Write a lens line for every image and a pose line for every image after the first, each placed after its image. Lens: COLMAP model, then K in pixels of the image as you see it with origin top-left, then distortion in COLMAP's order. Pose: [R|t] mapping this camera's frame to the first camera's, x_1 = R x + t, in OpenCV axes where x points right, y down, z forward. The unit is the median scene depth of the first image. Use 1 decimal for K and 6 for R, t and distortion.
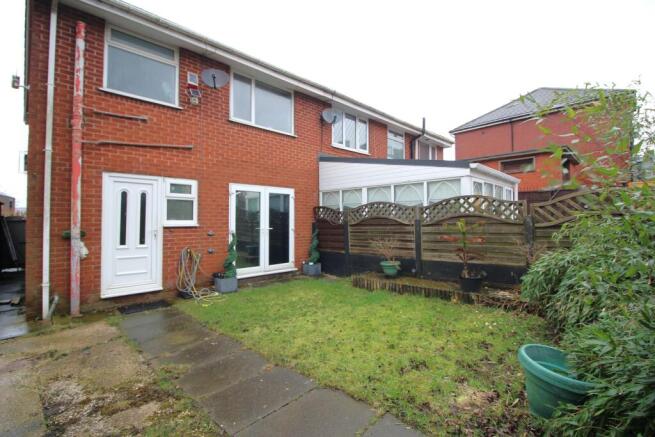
lens RADIAL K [[302.8, 0, 327.2], [0, 302.8, 217.3], [0, 0, 1]] dist [-0.016051, -0.002429]
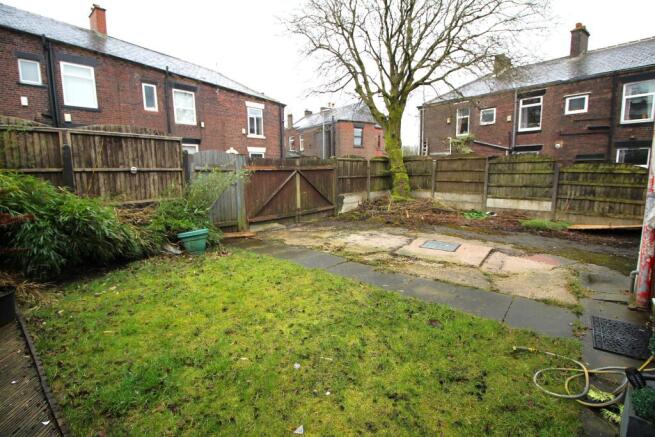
lens RADIAL K [[302.8, 0, 328.0], [0, 302.8, 215.5], [0, 0, 1]] dist [-0.016051, -0.002429]
pose [[-0.996439, 0.028062, -0.079515, -0.091026], [0.017732, 0.991646, 0.127764, 0.023129], [0.082436, 0.125899, -0.988612, 2.184734]]
